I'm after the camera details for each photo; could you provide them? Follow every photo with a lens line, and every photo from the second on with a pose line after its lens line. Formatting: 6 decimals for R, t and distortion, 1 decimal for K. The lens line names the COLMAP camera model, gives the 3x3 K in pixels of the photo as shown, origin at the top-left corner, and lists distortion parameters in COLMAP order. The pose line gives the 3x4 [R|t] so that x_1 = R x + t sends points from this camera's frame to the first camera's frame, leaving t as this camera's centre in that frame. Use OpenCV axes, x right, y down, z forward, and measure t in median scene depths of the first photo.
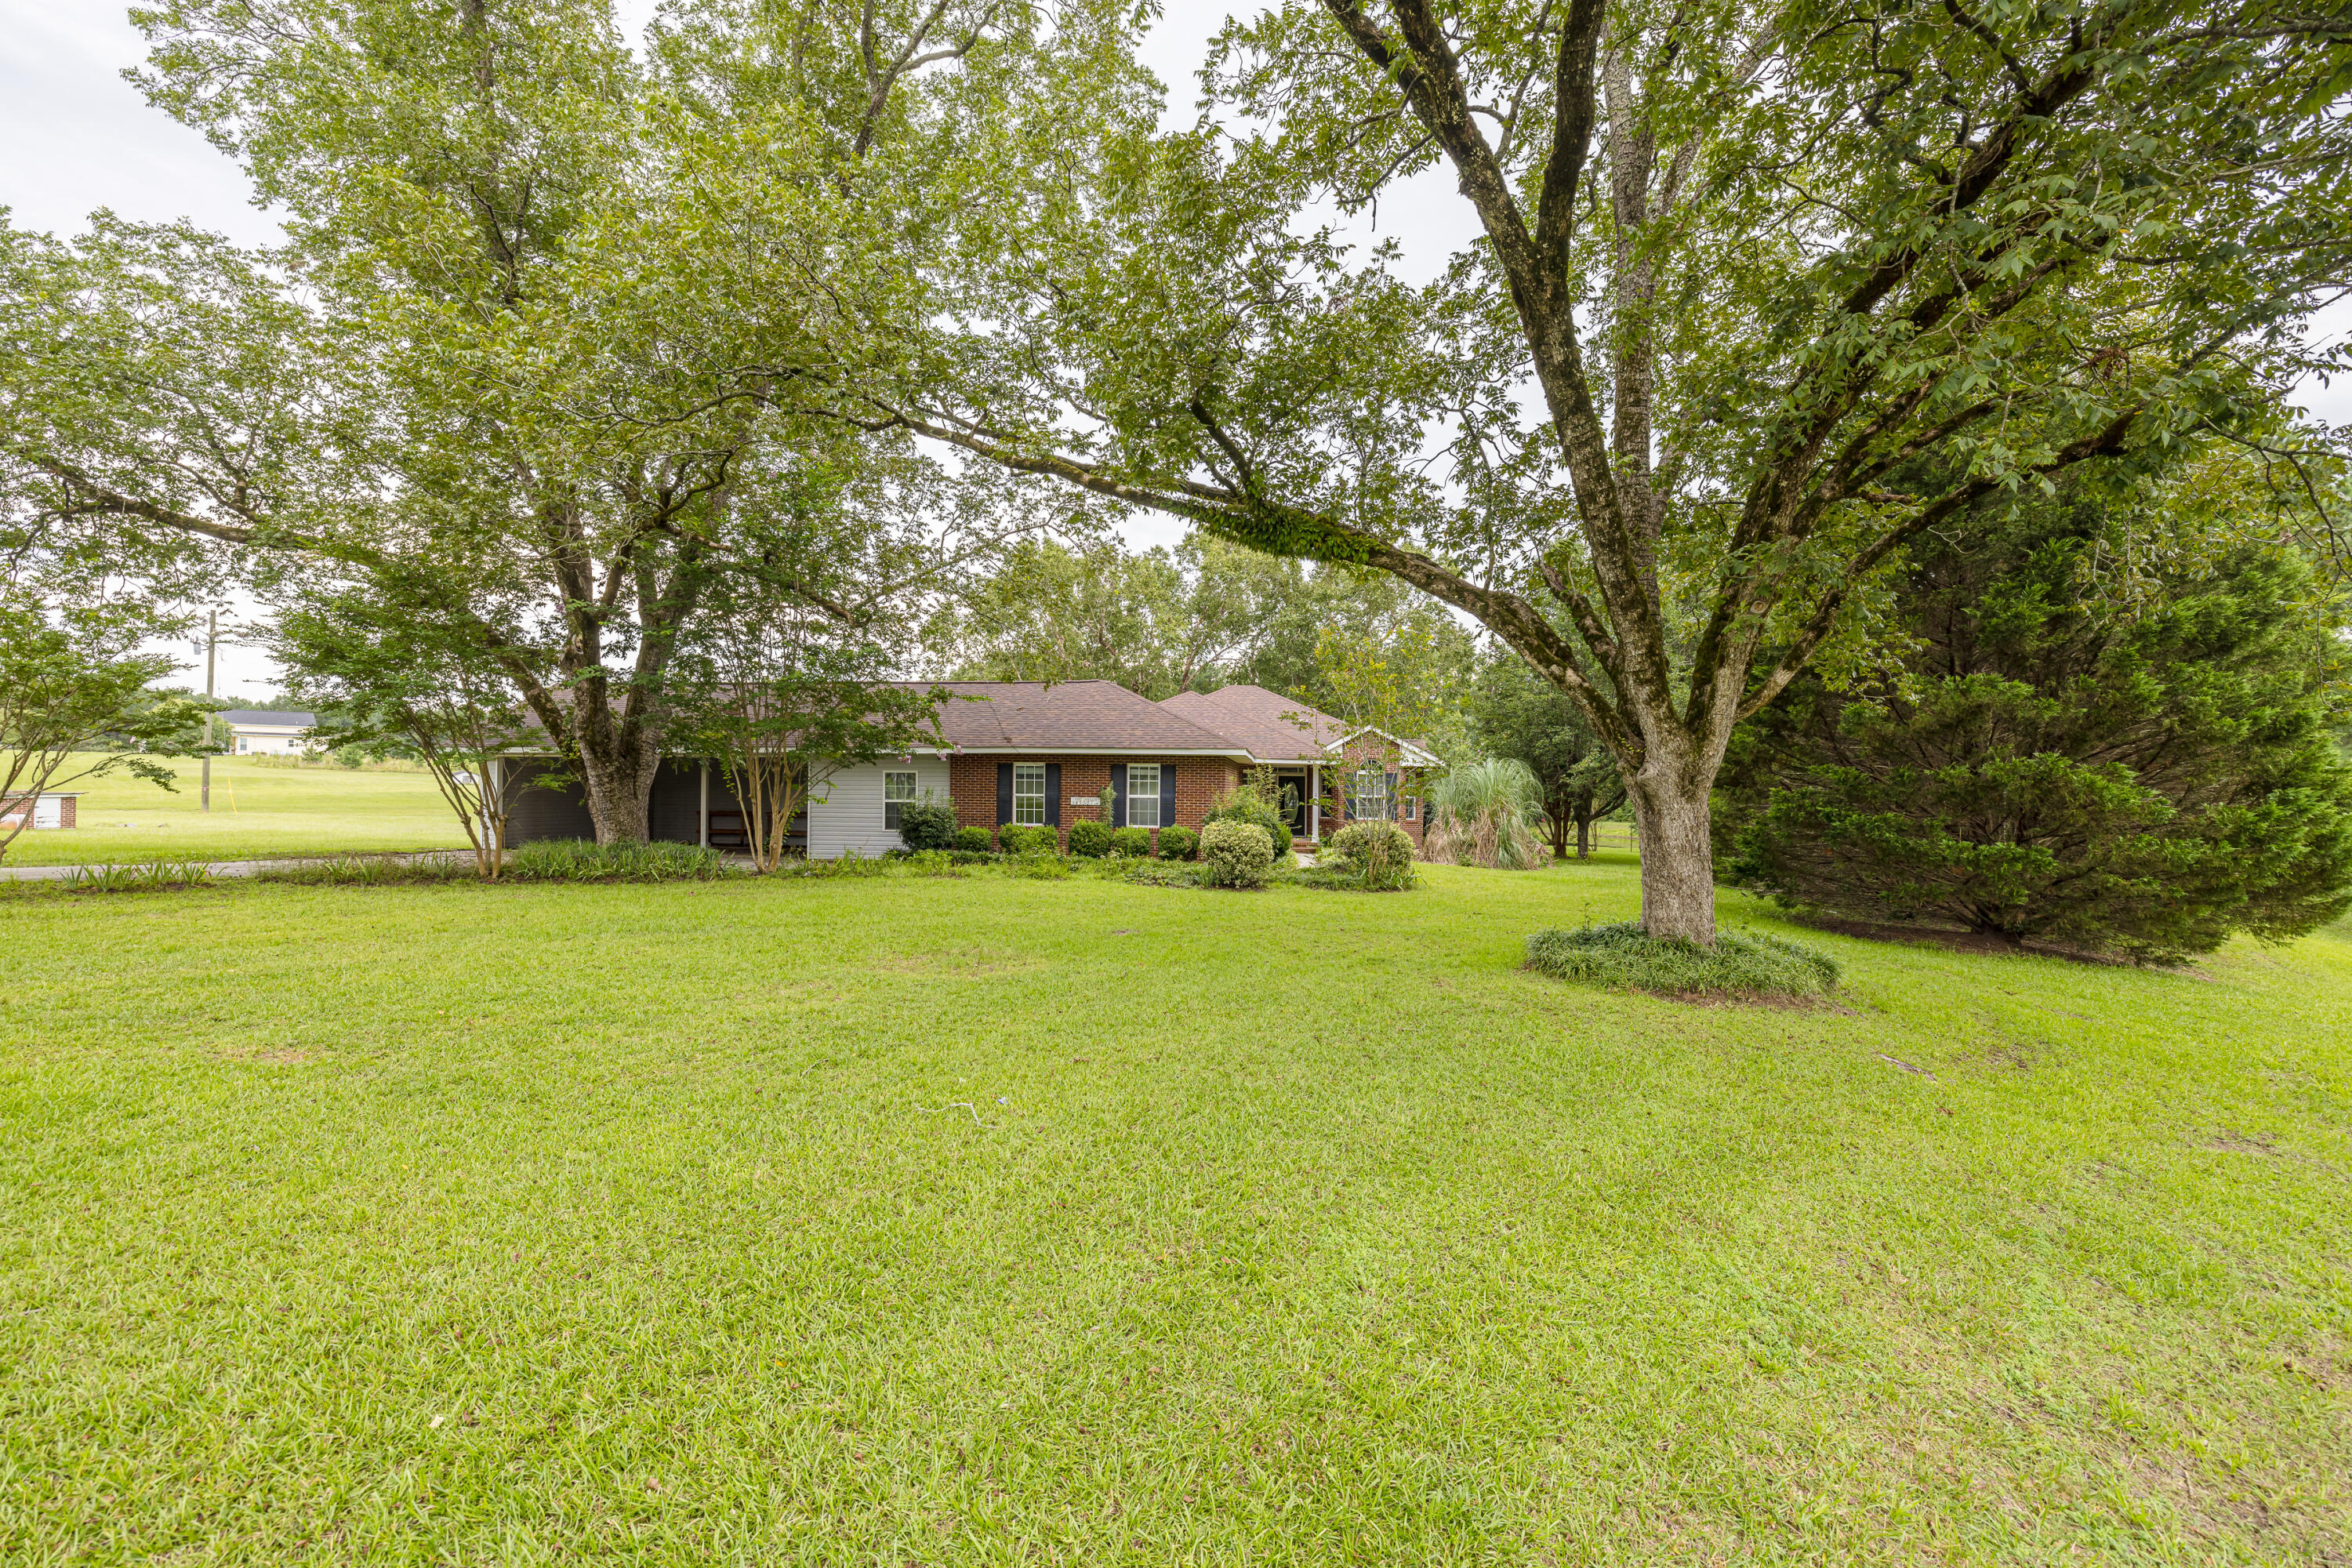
lens RADIAL K [[1009.1, 0, 1179.5], [0, 1009.1, 784.9], [0, 0, 1]] dist [0.003802, 0.000395]
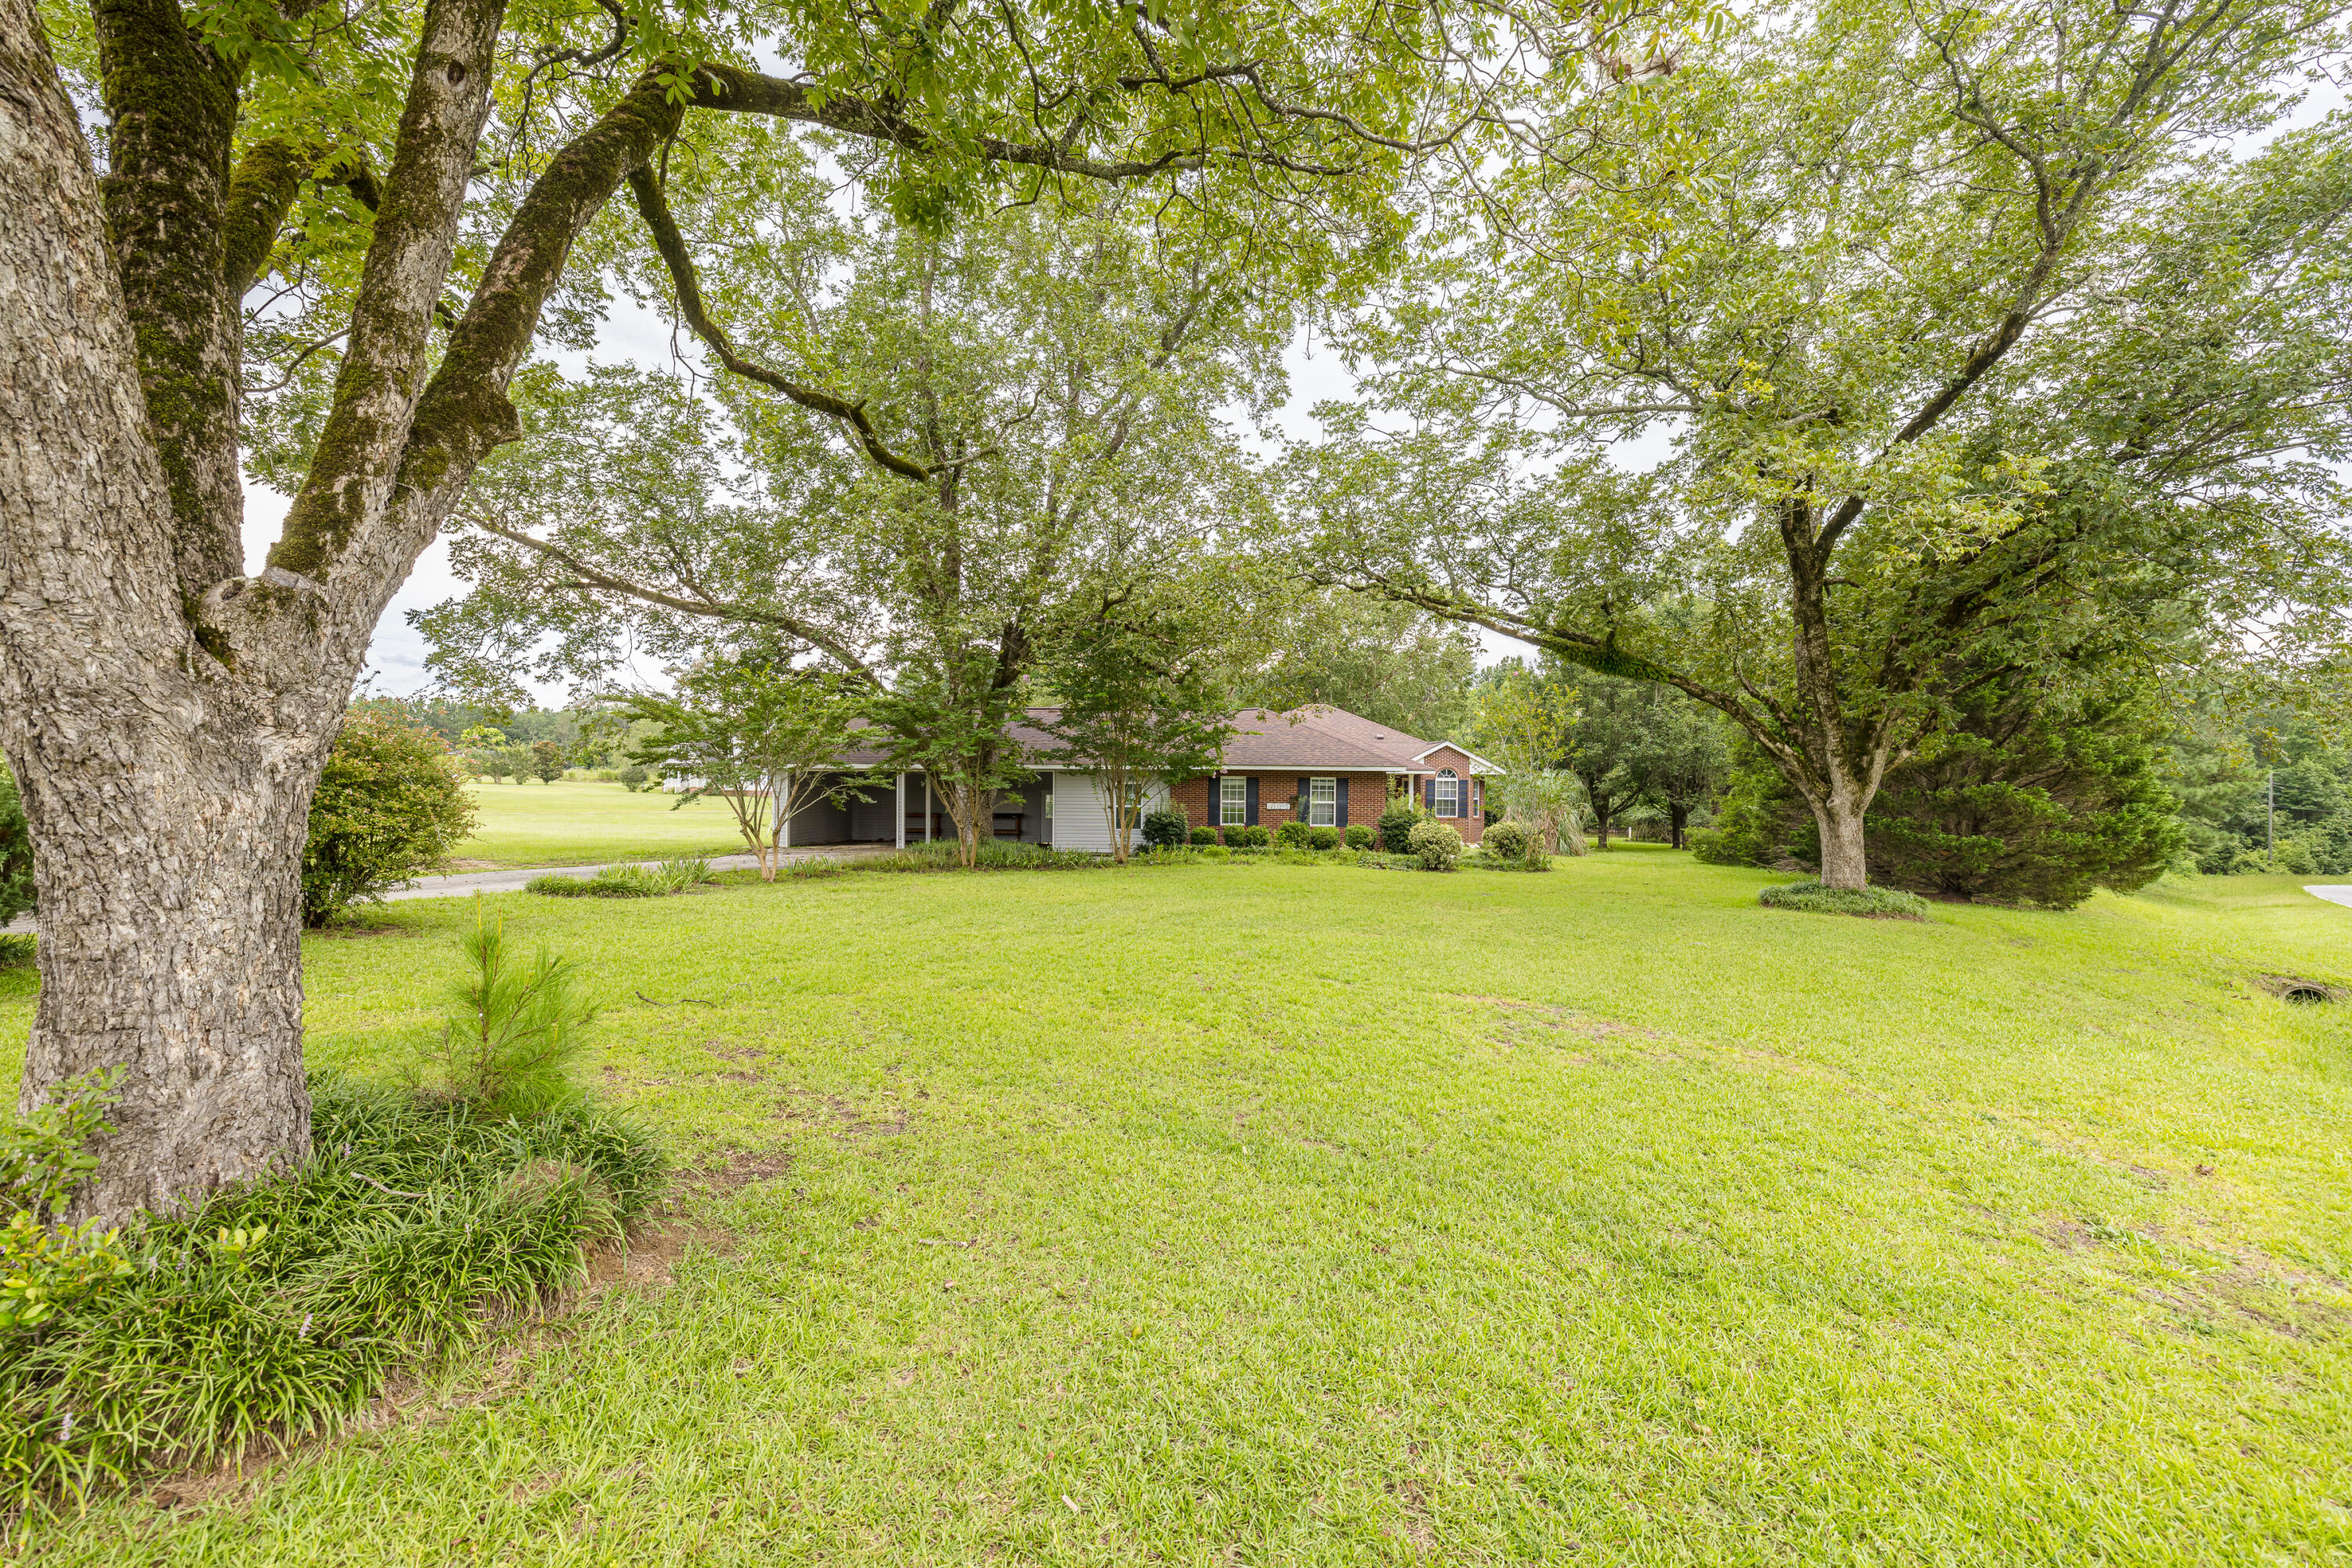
lens RADIAL K [[1009.1, 0, 1180.9], [0, 1009.1, 785.7], [0, 0, 1]] dist [0.003802, 0.000395]
pose [[0.995808, -0.002938, 0.091424, -0.339477], [0.002090, 0.999954, 0.009371, -0.022912], [-0.091448, -0.009140, 0.995768, -0.284465]]
